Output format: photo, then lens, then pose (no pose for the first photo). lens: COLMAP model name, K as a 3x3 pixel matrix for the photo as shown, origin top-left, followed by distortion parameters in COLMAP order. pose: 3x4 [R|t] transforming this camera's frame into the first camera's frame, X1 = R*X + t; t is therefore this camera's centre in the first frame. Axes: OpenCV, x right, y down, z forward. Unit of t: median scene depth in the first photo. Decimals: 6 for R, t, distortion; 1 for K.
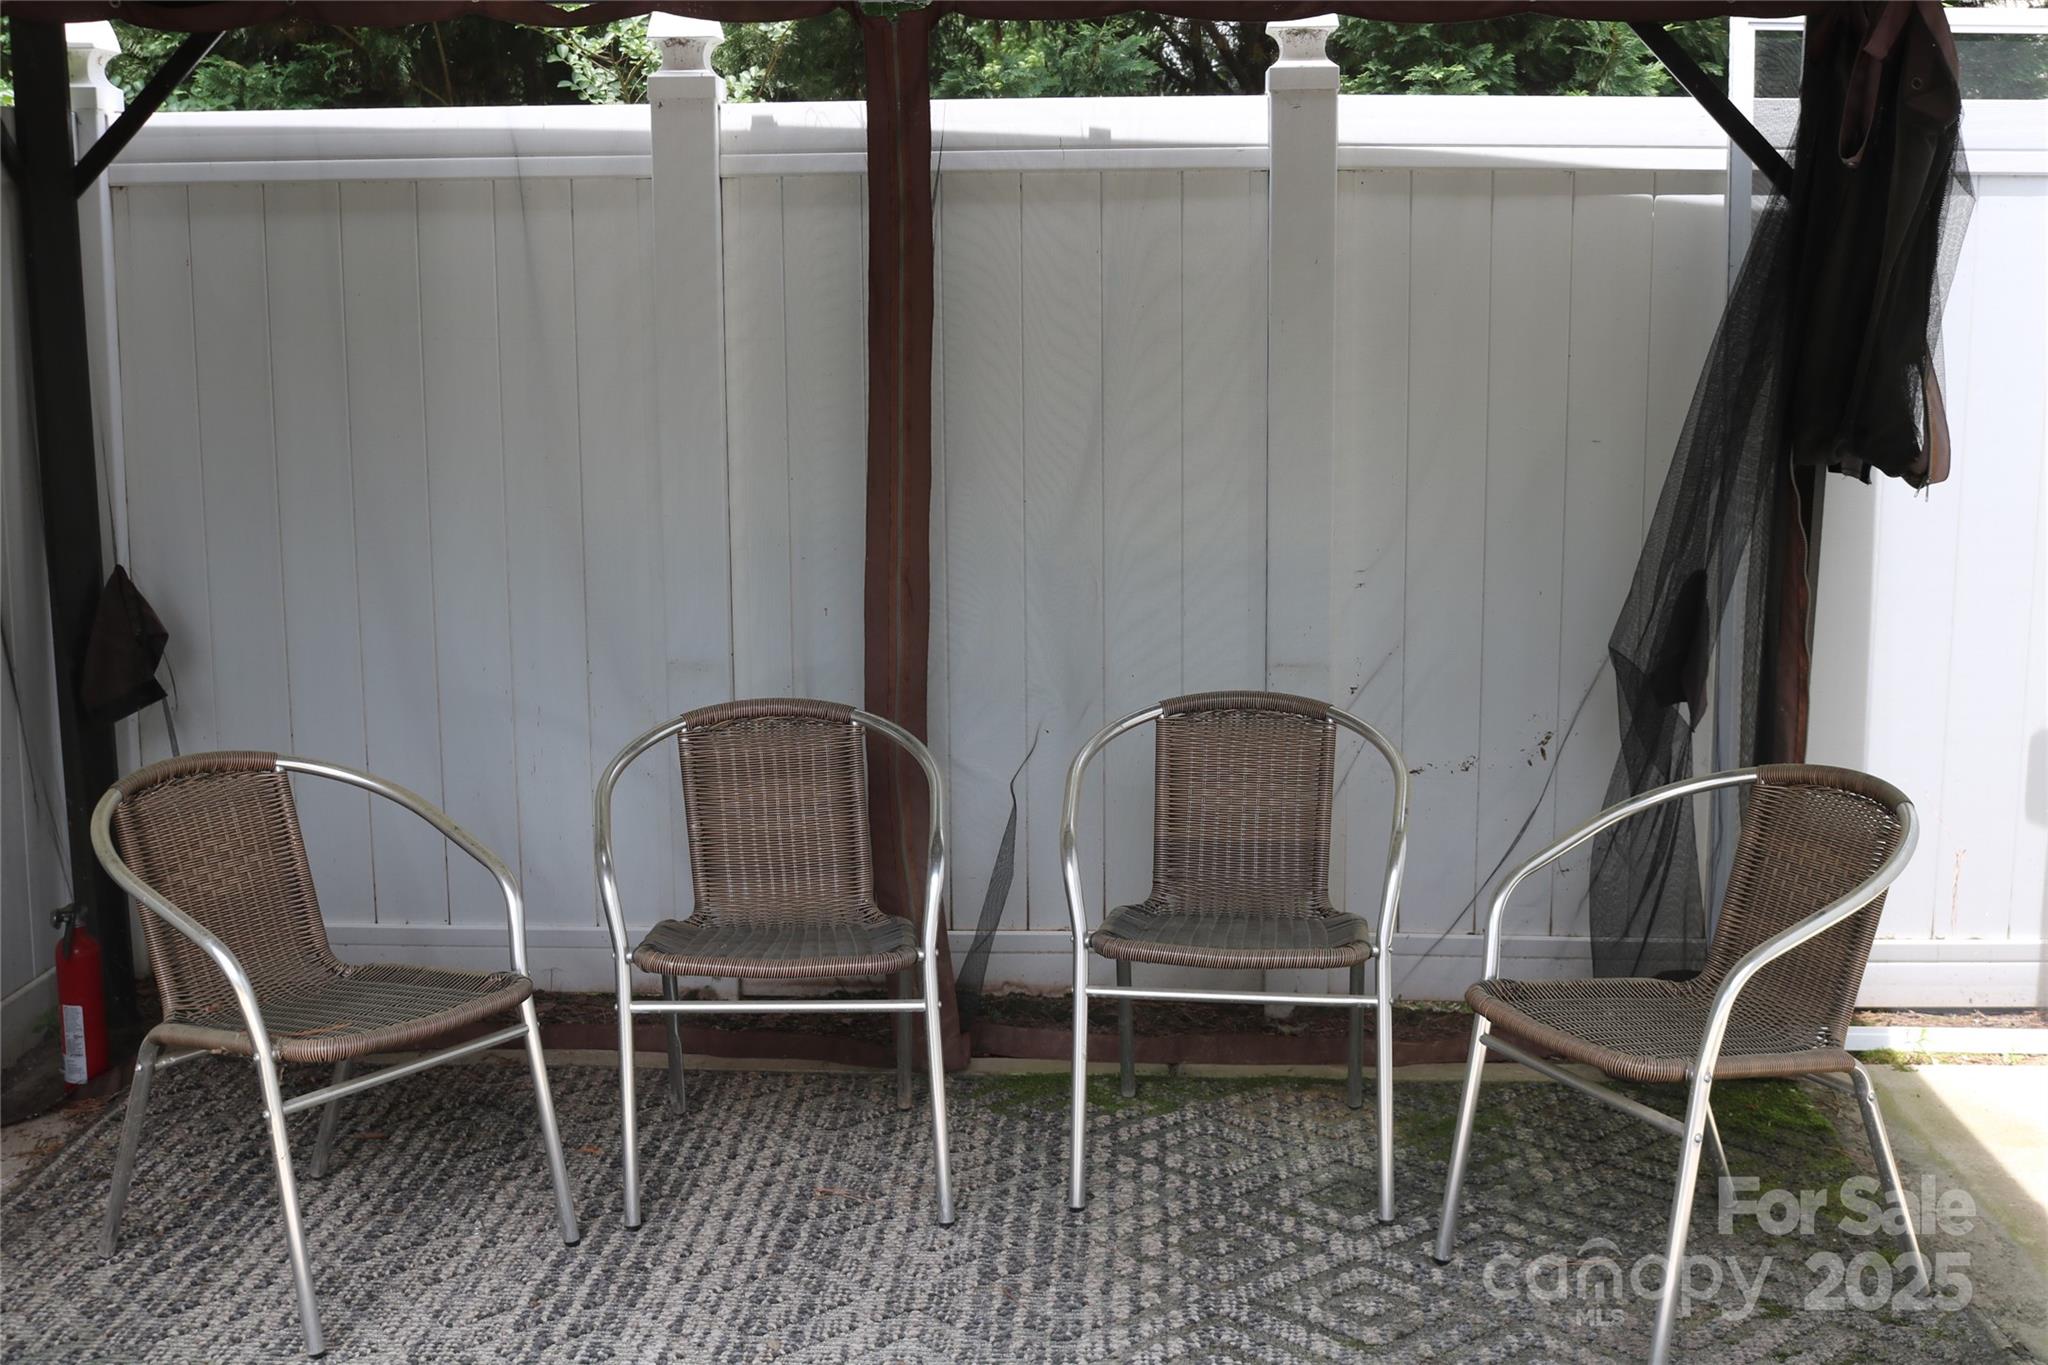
lens RADIAL K [[2436.1, 0, 1025.0], [0, 2436.1, 677.5], [0, 0, 1]] dist [0.002259, 0.000000]
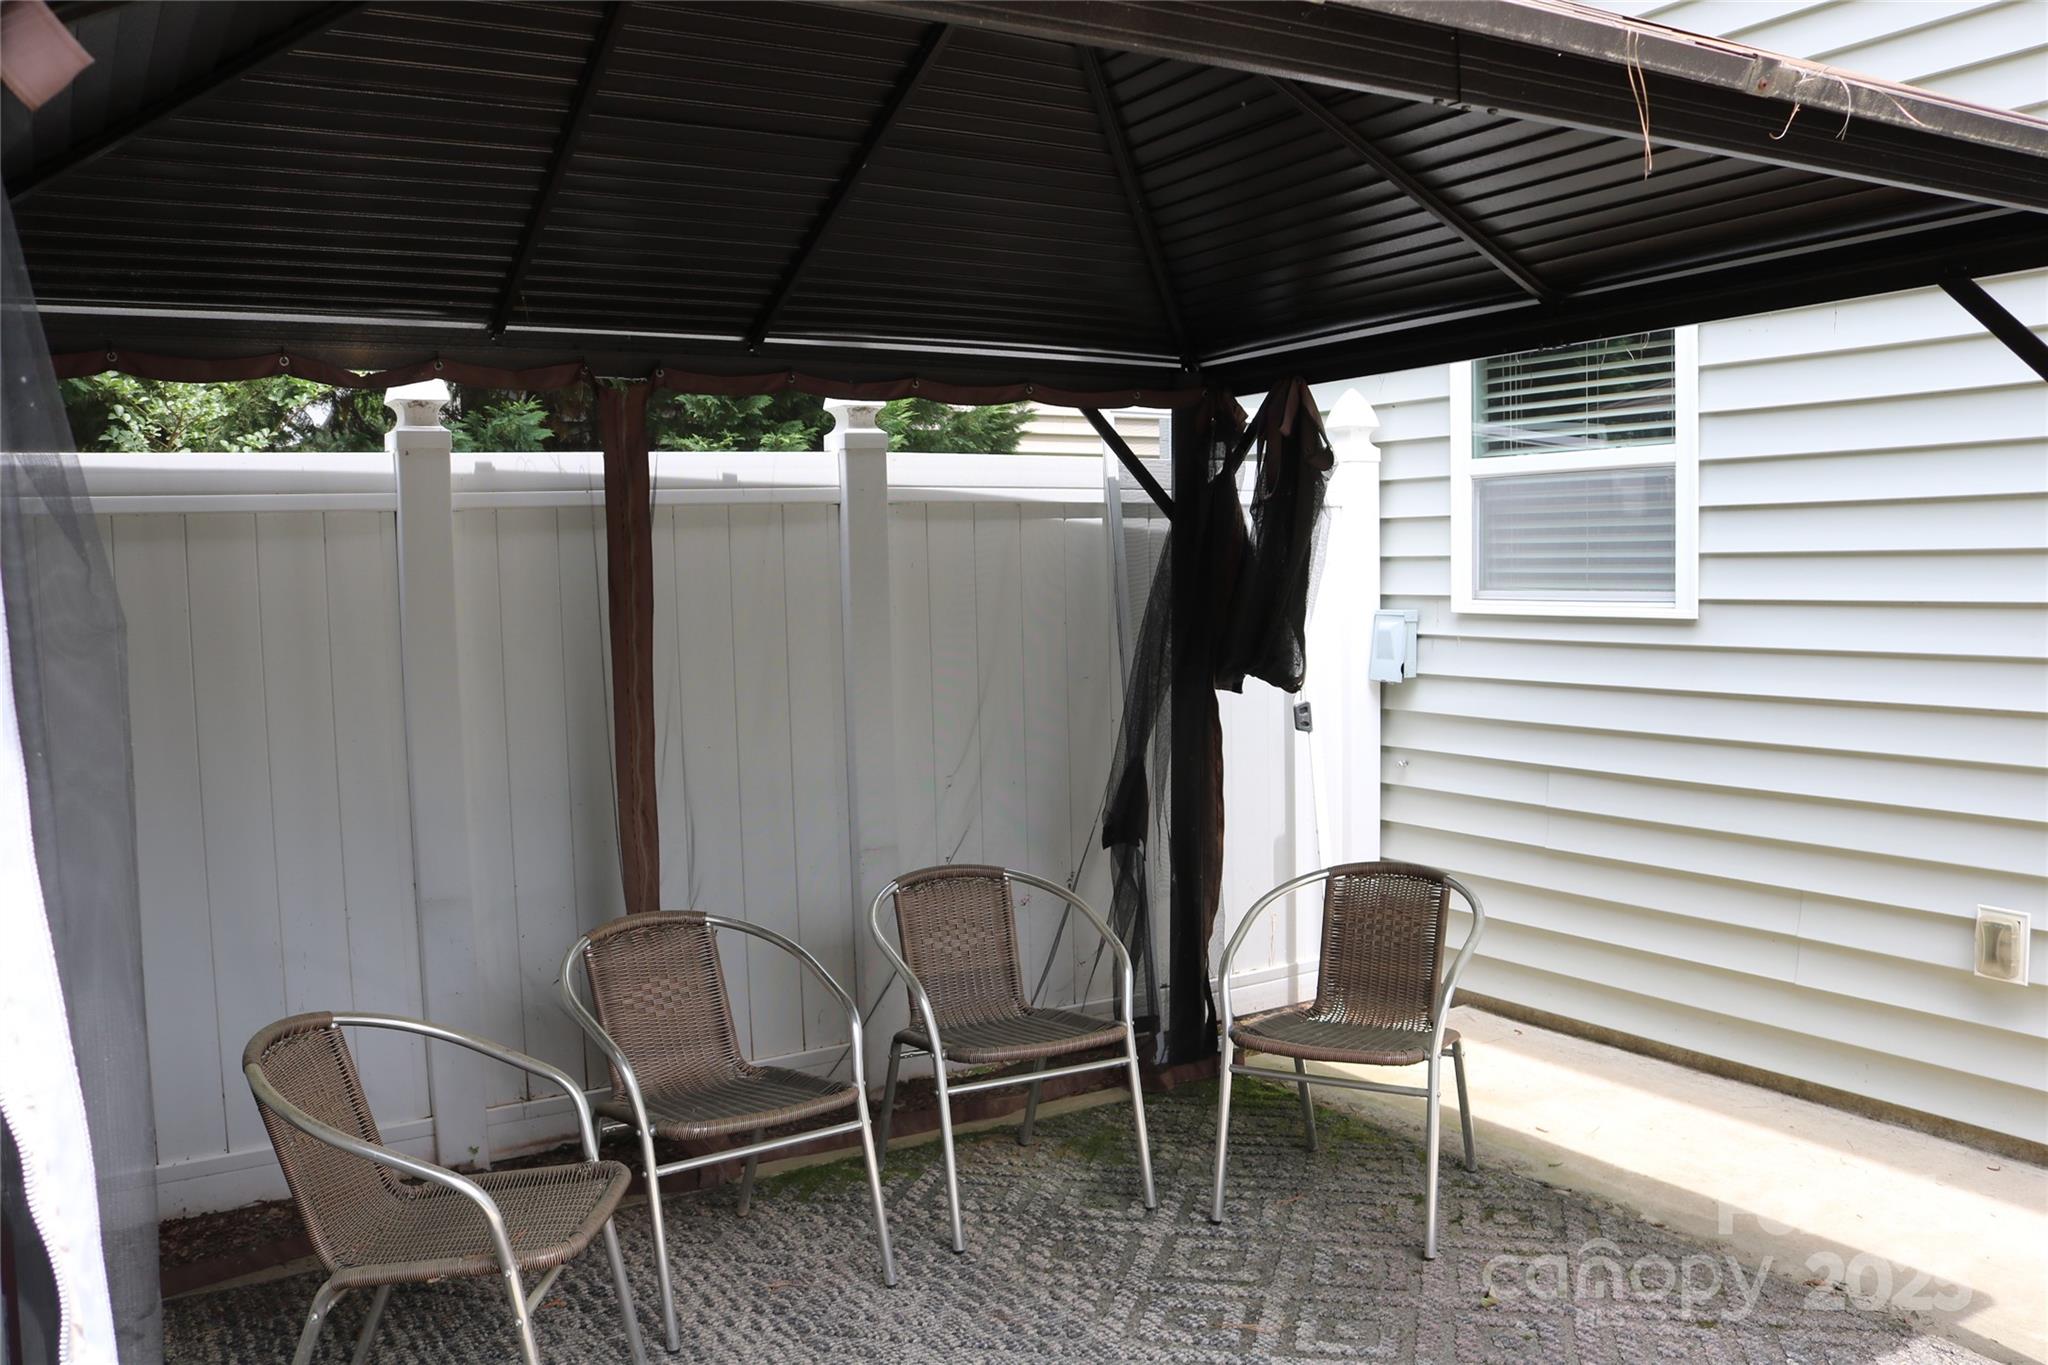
lens RADIAL K [[1729.6, 0, 1026.9], [0, 1729.6, 687.5], [0, 0, 1]] dist [-0.029545, 0.007321]
pose [[0.830388, -0.060719, 0.553867, -0.388815], [0.115971, 0.991109, -0.065218, -0.023653], [-0.544983, 0.118389, 0.830047, 0.117437]]
